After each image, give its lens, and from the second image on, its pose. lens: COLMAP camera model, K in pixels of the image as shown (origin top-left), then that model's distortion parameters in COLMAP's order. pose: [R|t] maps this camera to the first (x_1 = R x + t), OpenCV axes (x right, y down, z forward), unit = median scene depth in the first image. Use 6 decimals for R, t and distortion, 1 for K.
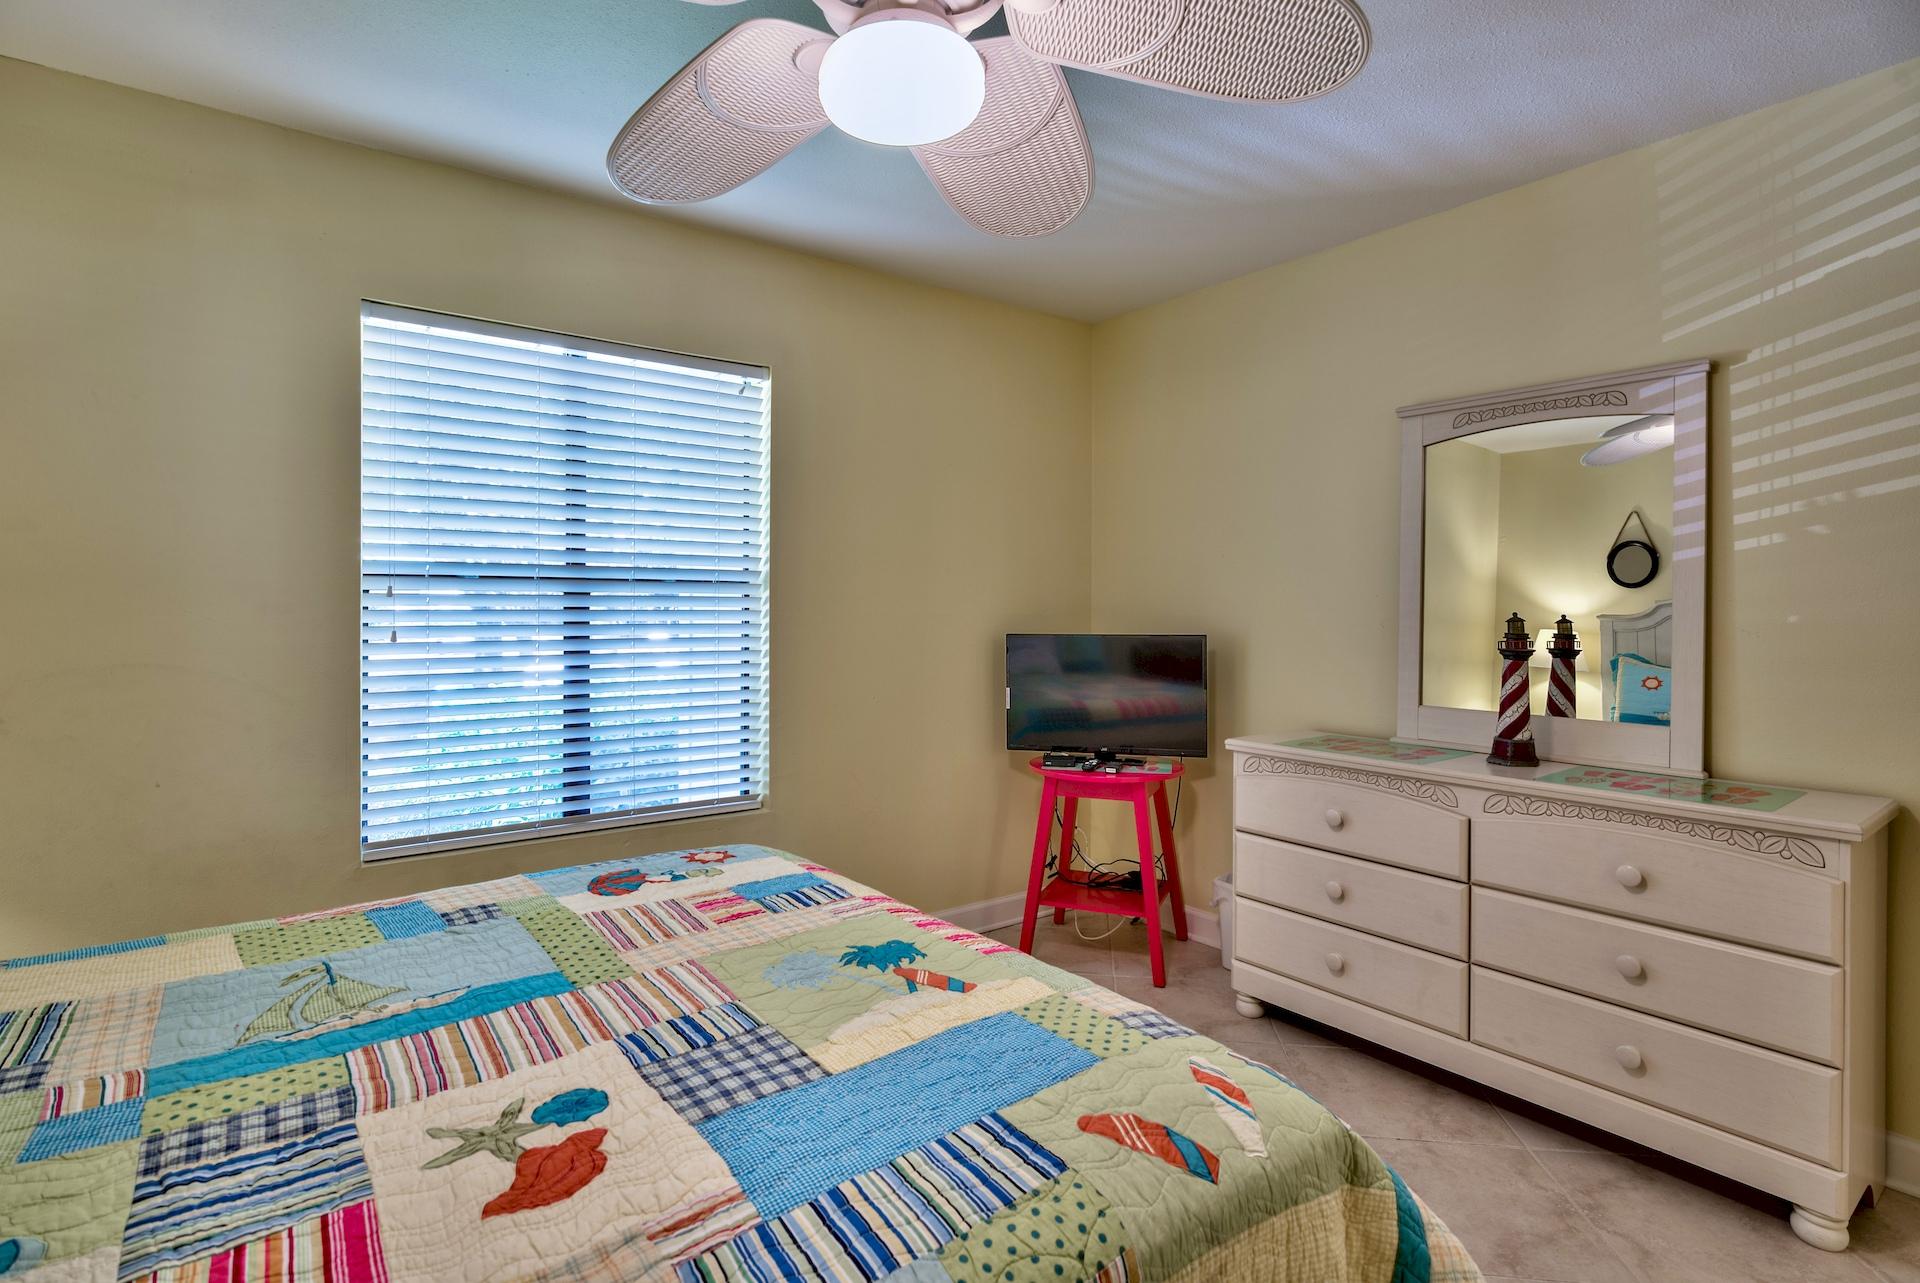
lens RADIAL K [[935.0, 0, 976.1], [0, 935.0, 601.4], [0, 0, 1]] dist [-0.002810, -0.002060]
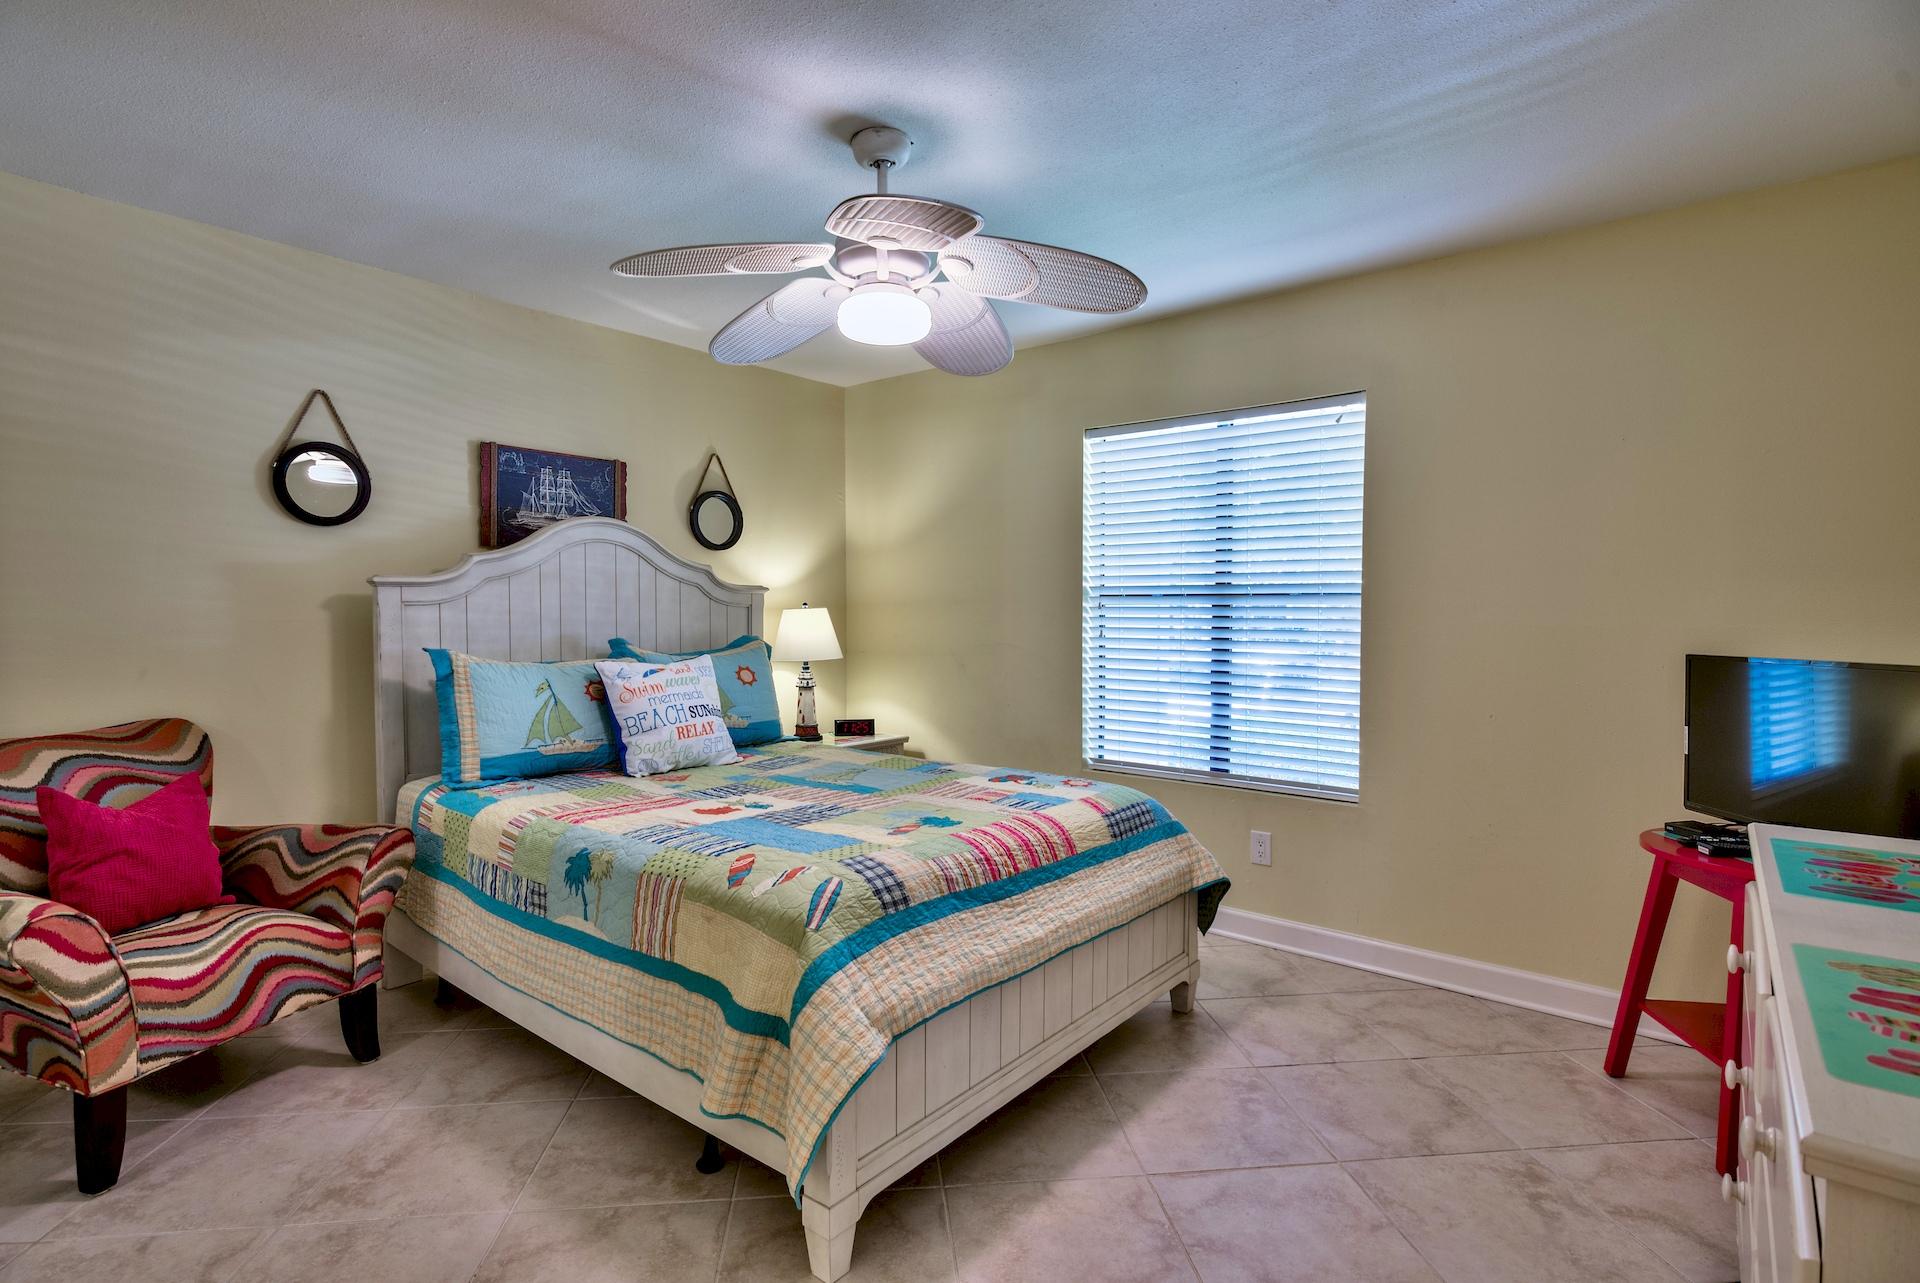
lens RADIAL K [[935.0, 0, 958.0], [0, 935.0, 640.9], [0, 0, 1]] dist [-0.002810, -0.002060]
pose [[0.237235, 0.026630, -0.971087, 0.757212], [-0.000153, 0.999625, 0.027376, 0.005257], [0.971452, -0.006346, 0.237150, 0.320146]]
